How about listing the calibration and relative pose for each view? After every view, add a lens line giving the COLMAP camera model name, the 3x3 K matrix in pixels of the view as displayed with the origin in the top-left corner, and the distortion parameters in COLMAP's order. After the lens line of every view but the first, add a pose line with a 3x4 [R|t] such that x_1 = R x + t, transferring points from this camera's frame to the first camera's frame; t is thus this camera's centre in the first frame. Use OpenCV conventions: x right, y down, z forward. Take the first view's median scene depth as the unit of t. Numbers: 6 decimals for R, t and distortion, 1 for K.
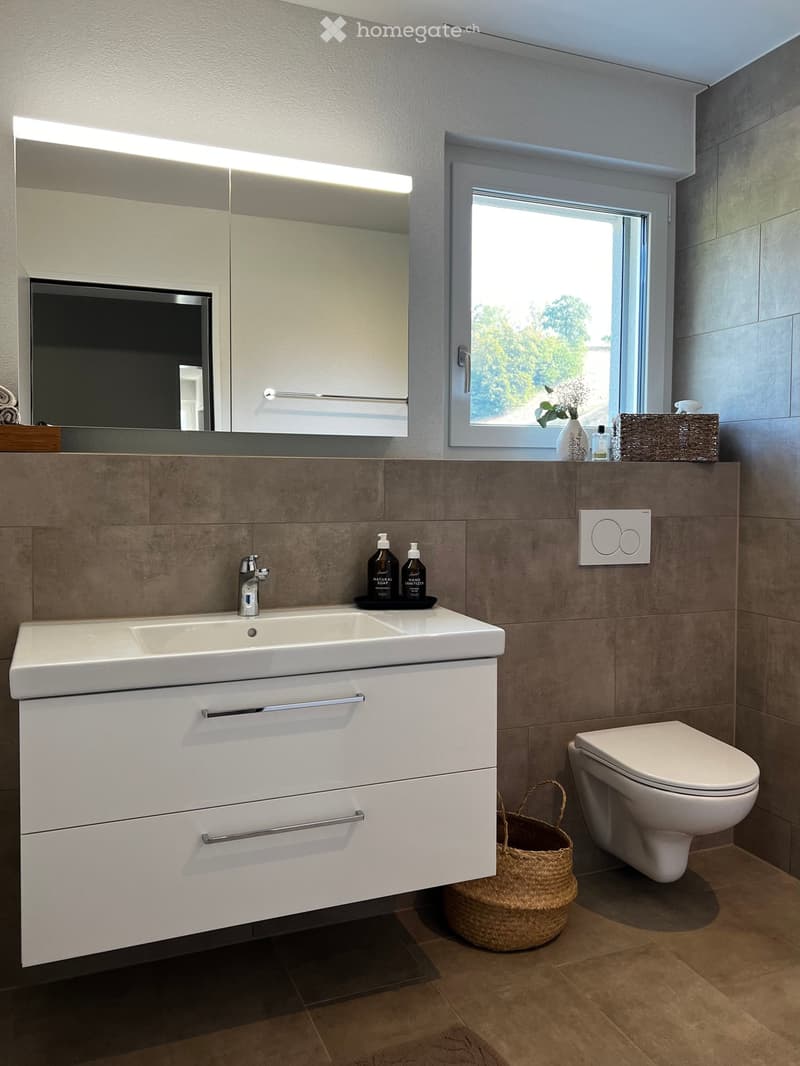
lens RADIAL K [[835.0, 0, 400.2], [0, 835.0, 534.0], [0, 0, 1]] dist [0.084142, -0.102991]
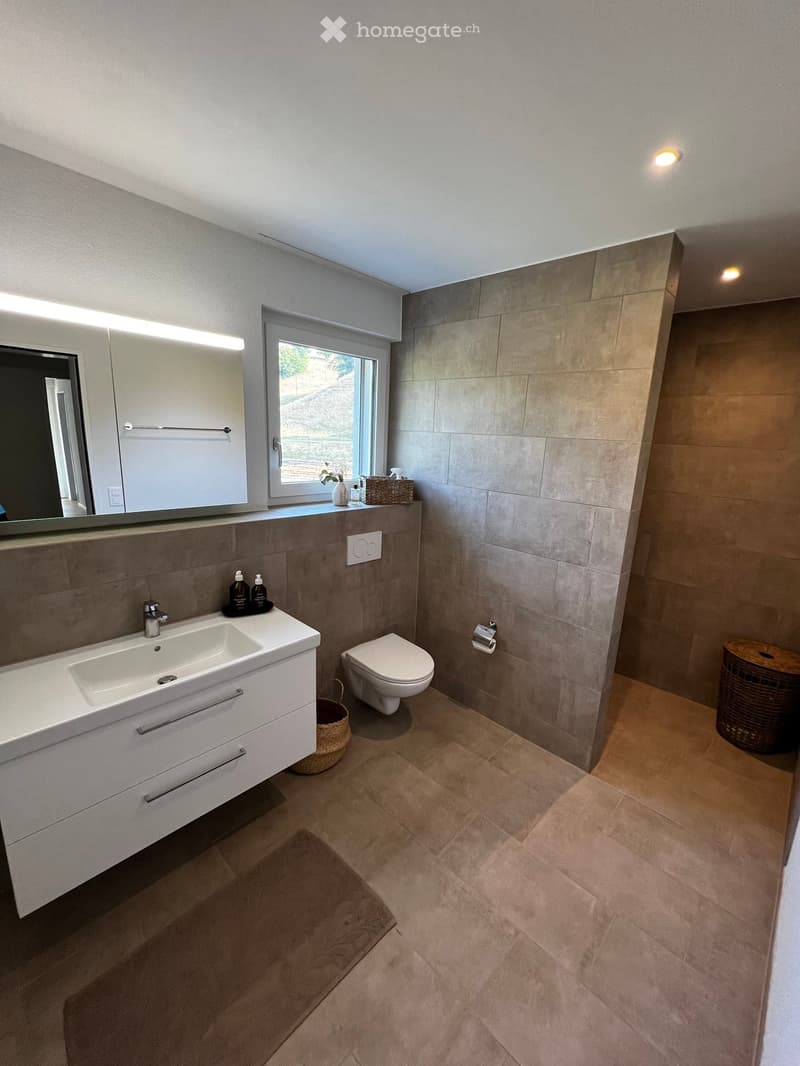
lens RADIAL K [[435.8, 0, 389.4], [0, 435.8, 519.6], [0, 0, 1]] dist [-0.006637, 0.000495]
pose [[0.915762, -0.062313, 0.396860, -0.075899], [-0.010715, 0.983756, 0.179189, -0.237233], [-0.401579, -0.168346, 0.900219, 0.117798]]
